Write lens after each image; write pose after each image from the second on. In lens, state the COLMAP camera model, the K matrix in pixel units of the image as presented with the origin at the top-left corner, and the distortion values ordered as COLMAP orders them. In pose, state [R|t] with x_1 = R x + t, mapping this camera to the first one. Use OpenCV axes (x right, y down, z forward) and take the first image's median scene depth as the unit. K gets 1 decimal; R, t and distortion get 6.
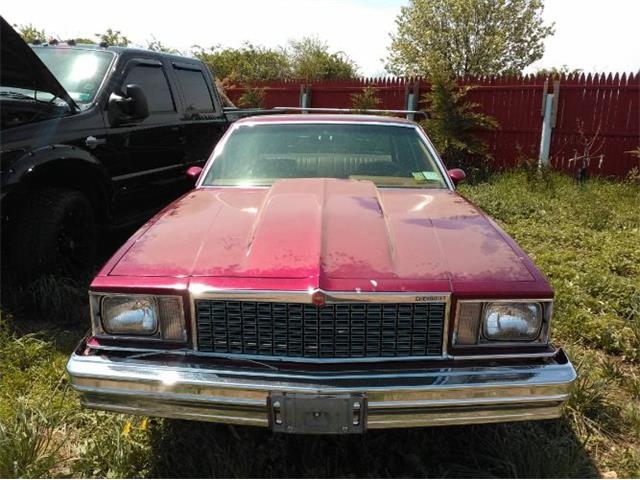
lens RADIAL K [[518.3, 0, 322.8], [0, 518.3, 234.5], [0, 0, 1]] dist [-0.025478, -0.014679]
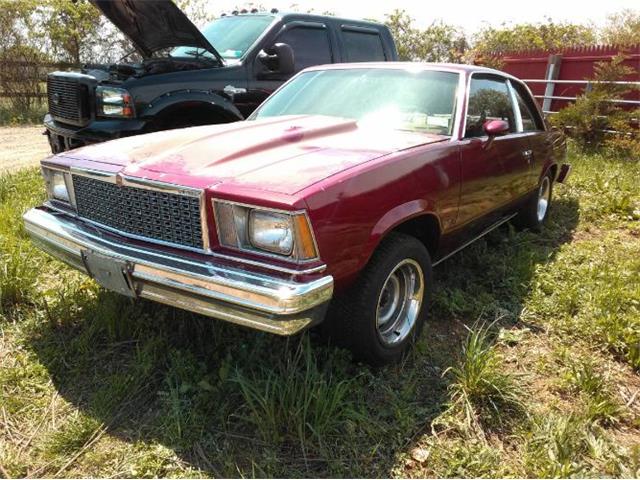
lens RADIAL K [[496.4, 0, 318.6], [0, 496.4, 237.4], [0, 0, 1]] dist [0.005145, -0.005498]
pose [[0.843932, 0.167439, -0.509650, 0.359455], [-0.140627, 0.985869, 0.091030, 0.028651], [0.517690, -0.005153, 0.855553, 0.081336]]
